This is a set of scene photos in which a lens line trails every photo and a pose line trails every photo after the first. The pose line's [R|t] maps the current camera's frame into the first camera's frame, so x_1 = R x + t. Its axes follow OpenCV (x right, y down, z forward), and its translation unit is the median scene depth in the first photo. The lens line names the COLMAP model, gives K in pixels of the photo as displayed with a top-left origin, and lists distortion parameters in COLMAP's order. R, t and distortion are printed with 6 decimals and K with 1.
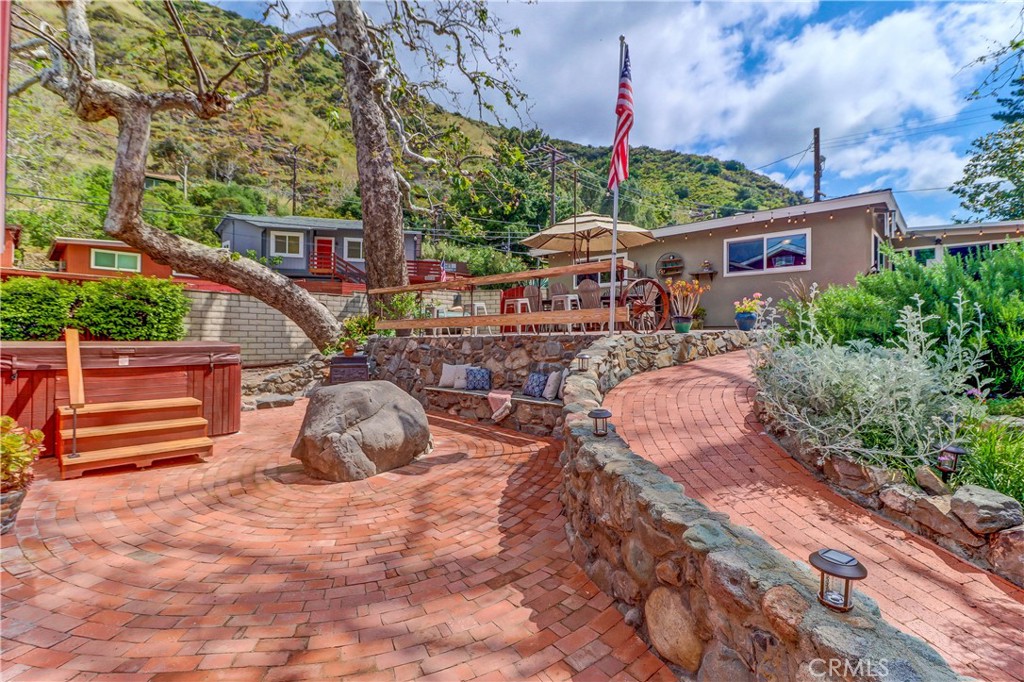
lens RADIAL K [[475.5, 0, 511.4], [0, 475.5, 339.8], [0, 0, 1]] dist [-0.000566, -0.006576]
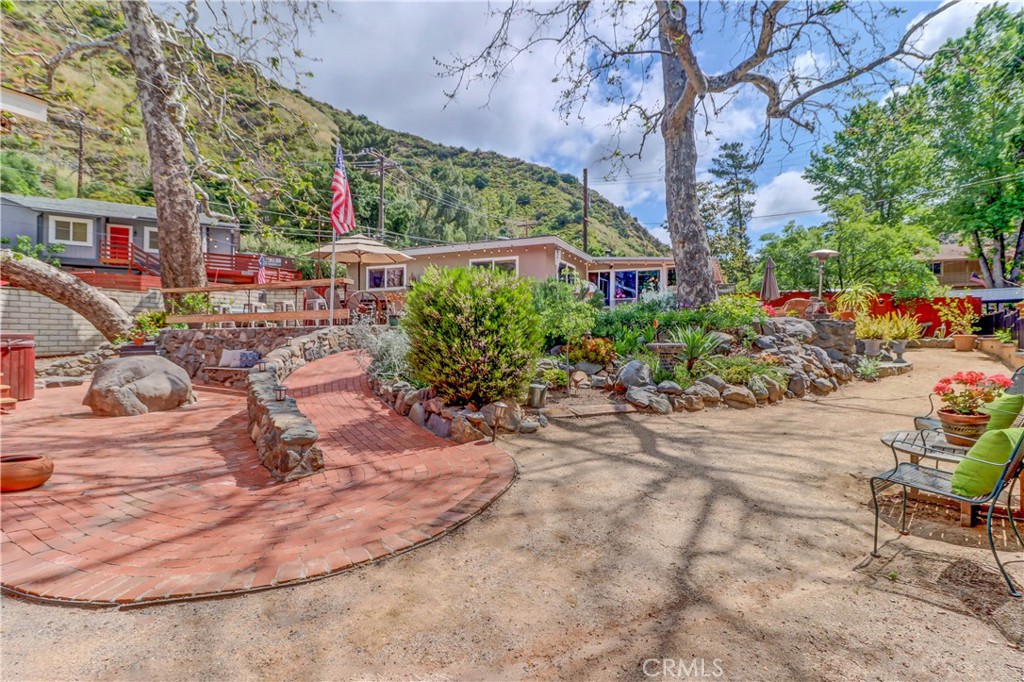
lens RADIAL K [[475.5, 0, 518.5], [0, 475.5, 337.0], [0, 0, 1]] dist [-0.000566, -0.006576]
pose [[0.949348, -0.002315, 0.314218, 0.120449], [0.002185, 0.999997, 0.000766, 0.009501], [-0.314219, -0.000040, 0.949351, -0.272608]]
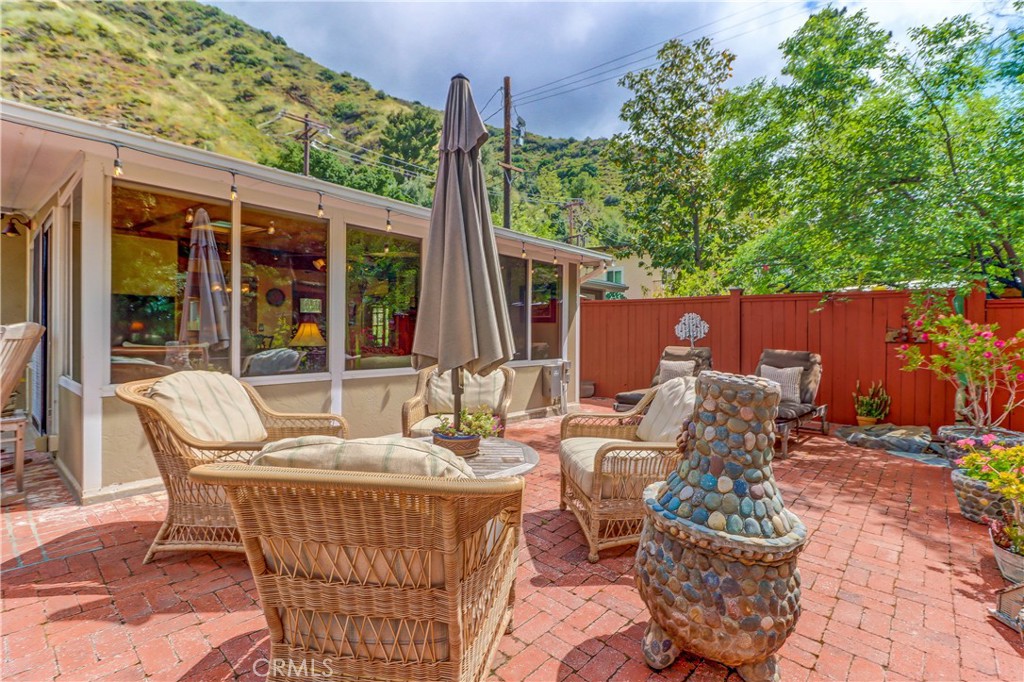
lens RADIAL K [[475.5, 0, 510.6], [0, 475.5, 336.9], [0, 0, 1]] dist [-0.000566, -0.006576]
pose [[0.999052, -0.004754, 0.043264, 1.059415], [0.004376, 0.999951, 0.008833, -0.094478], [-0.043304, -0.008635, 0.999025, 0.460175]]
